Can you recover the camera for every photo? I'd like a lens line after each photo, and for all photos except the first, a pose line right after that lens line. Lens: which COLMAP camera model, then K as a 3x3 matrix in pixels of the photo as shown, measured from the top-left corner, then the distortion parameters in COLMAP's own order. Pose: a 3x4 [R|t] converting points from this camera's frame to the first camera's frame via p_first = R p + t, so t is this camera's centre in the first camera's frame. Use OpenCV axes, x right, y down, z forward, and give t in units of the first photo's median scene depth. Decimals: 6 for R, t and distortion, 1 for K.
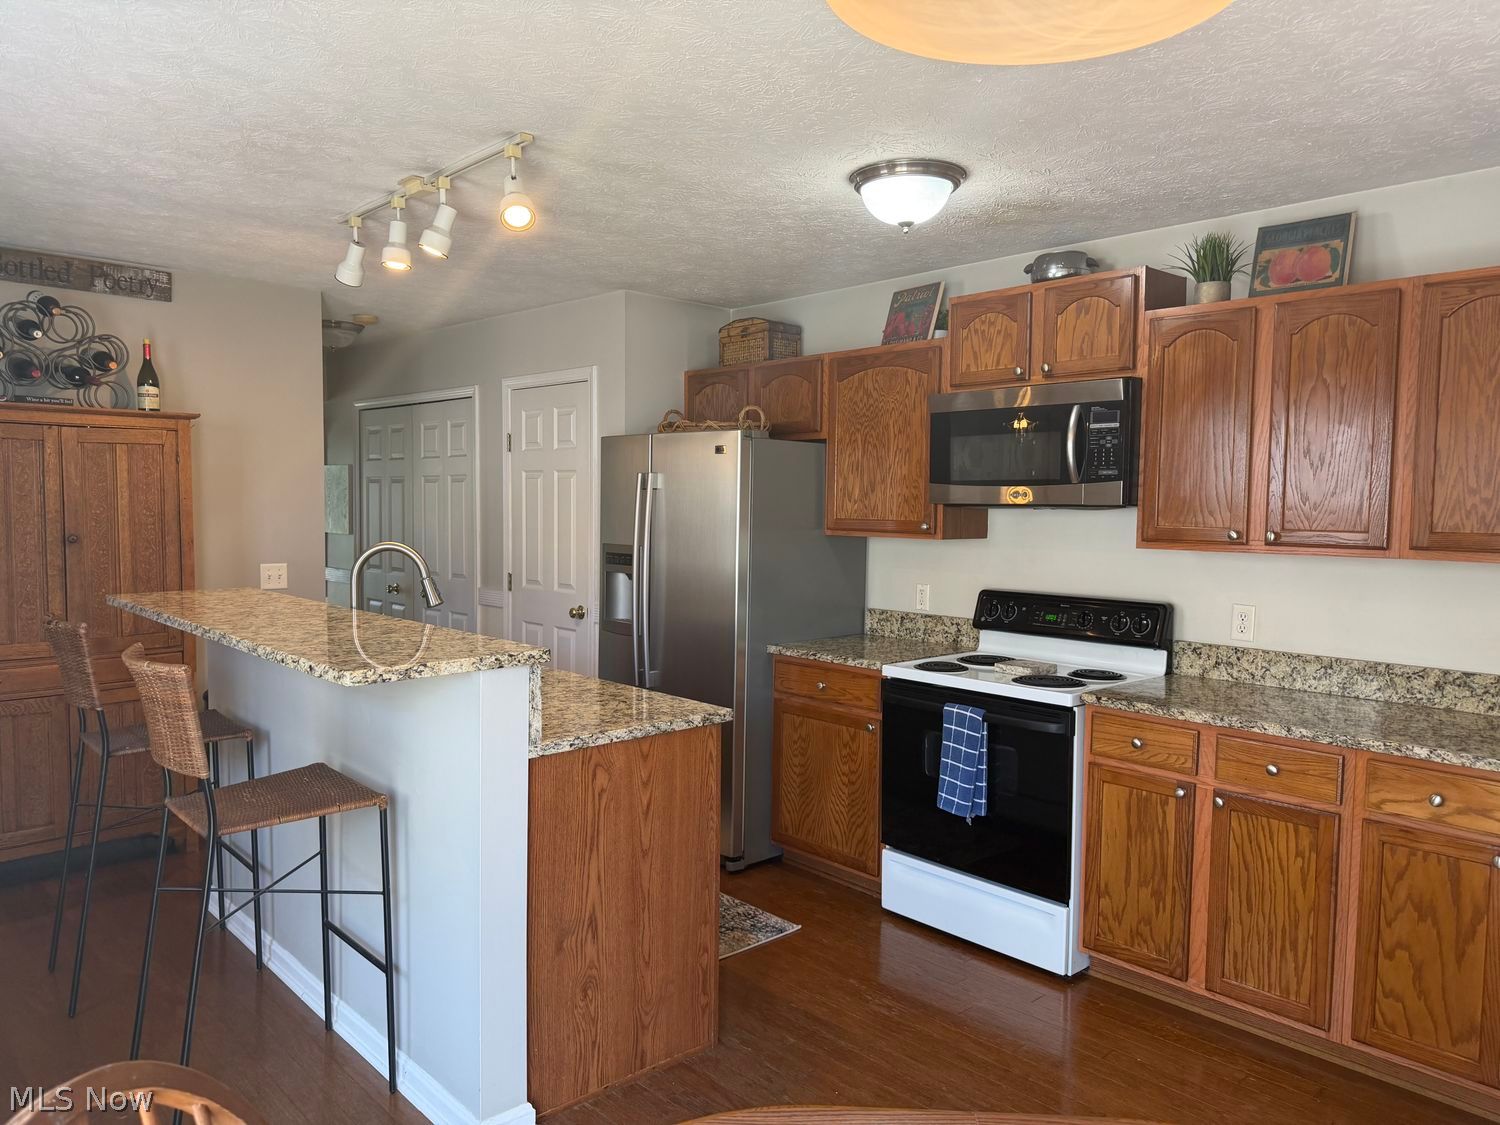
lens RADIAL K [[1051.3, 0, 753.3], [0, 1051.3, 567.9], [0, 0, 1]] dist [0.091912, -0.138822]
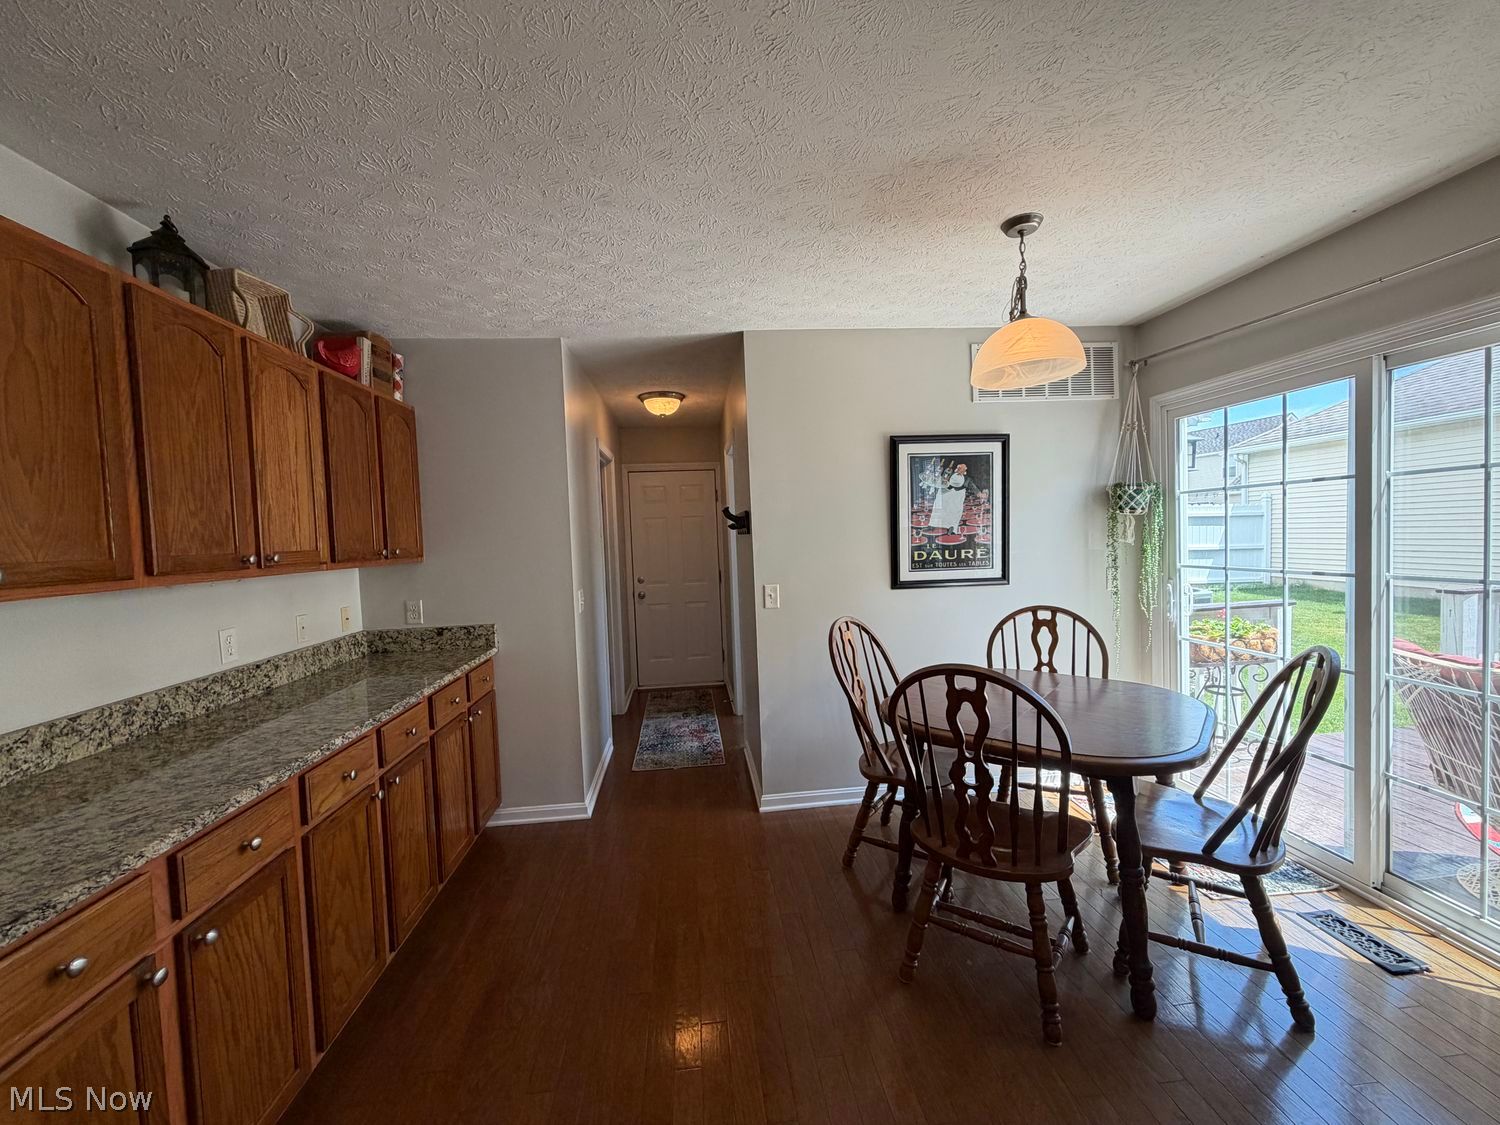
lens RADIAL K [[596.9, 0, 745.3], [0, 596.9, 560.3], [0, 0, 1]] dist [0.000378, -0.000393]
pose [[-0.787393, -0.009986, 0.616371, -0.081542], [0.067482, 0.992464, 0.102285, -0.043063], [-0.612747, 0.122132, -0.780785, 0.957478]]
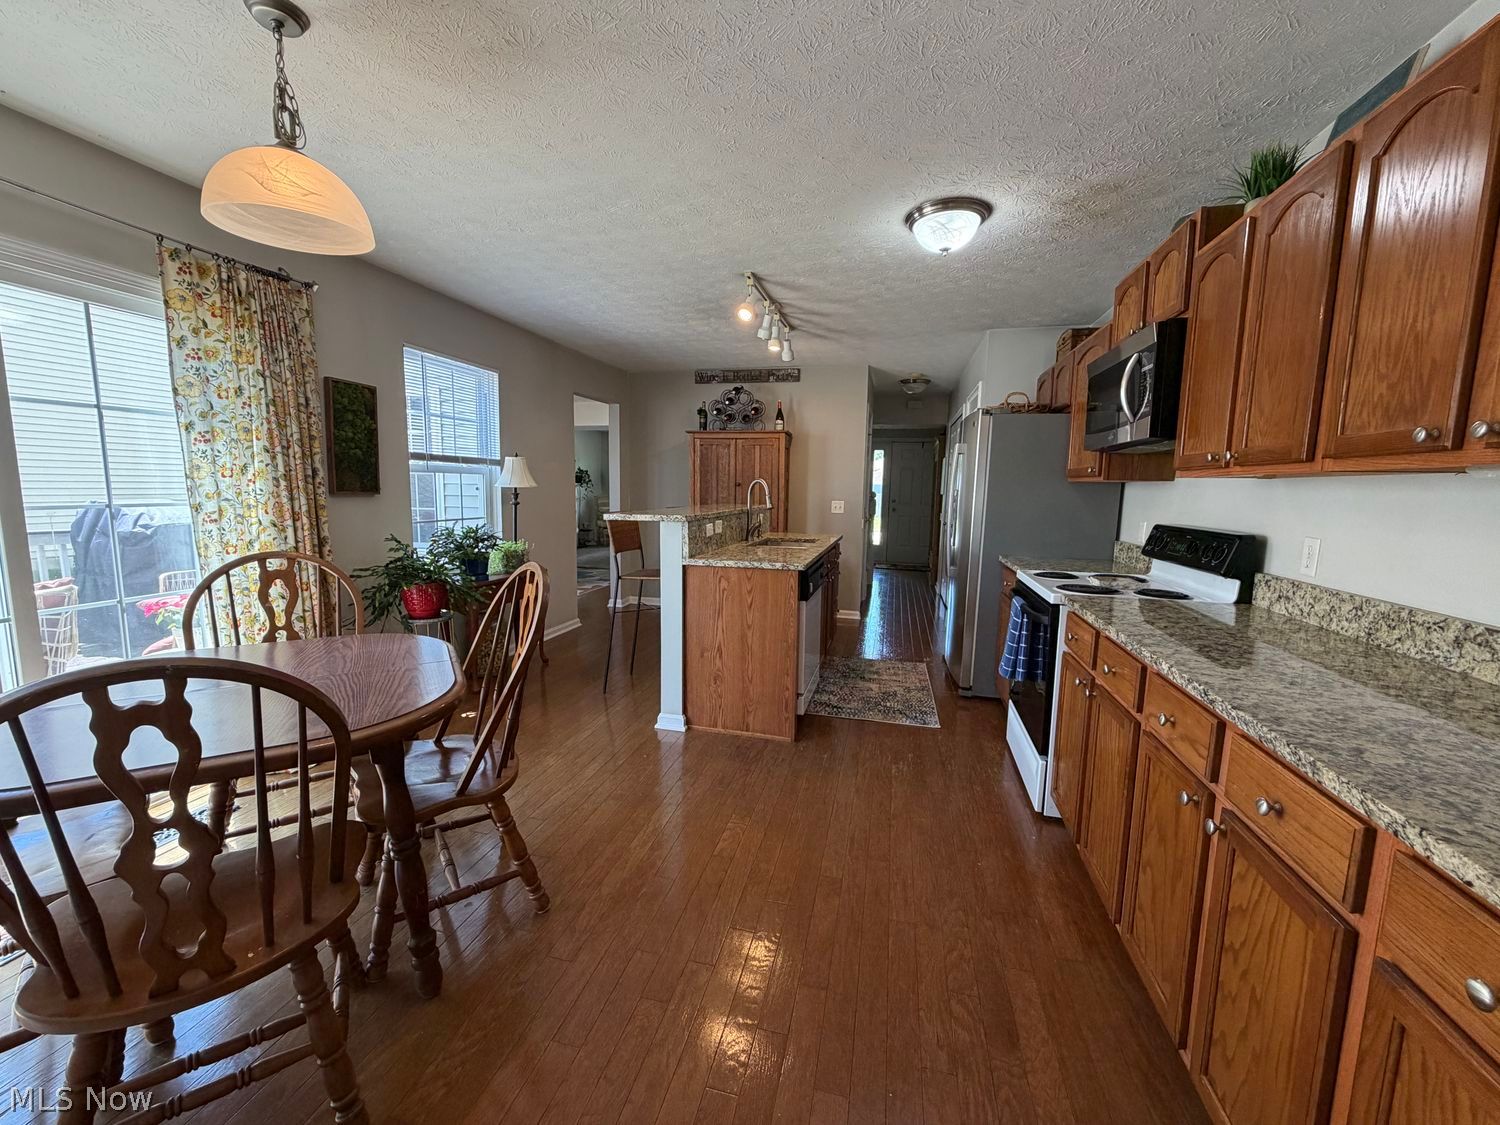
lens RADIAL K [[596.9, 0, 745.3], [0, 596.9, 560.3], [0, 0, 1]] dist [0.000378, -0.000393]
pose [[0.537334, 0.099650, -0.837461, 0.682670], [-0.062354, 0.994971, 0.078385, 0.047614], [0.841061, 0.010100, 0.540846, 0.317513]]
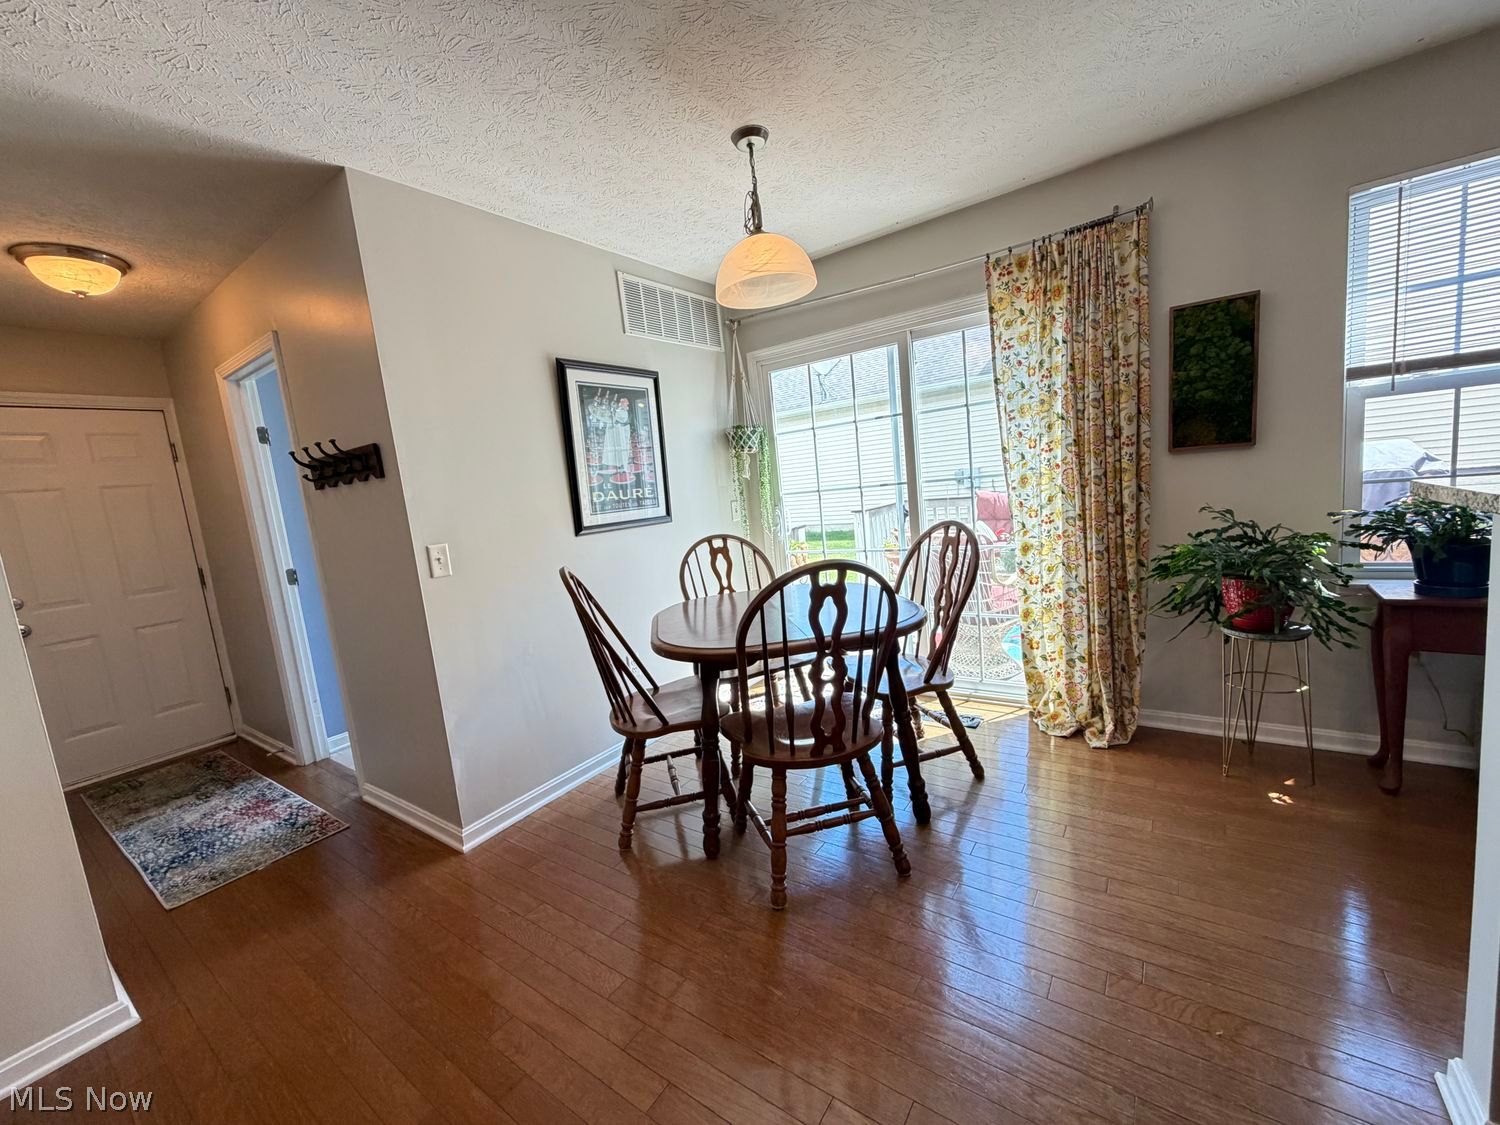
lens RADIAL K [[596.9, 0, 745.3], [0, 596.9, 560.3], [0, 0, 1]] dist [0.000378, -0.000393]
pose [[-0.978176, 0.108981, -0.176904, 0.238758], [0.075380, 0.979534, 0.186633, 0.010381], [0.193623, 0.169225, -0.966371, 0.933970]]
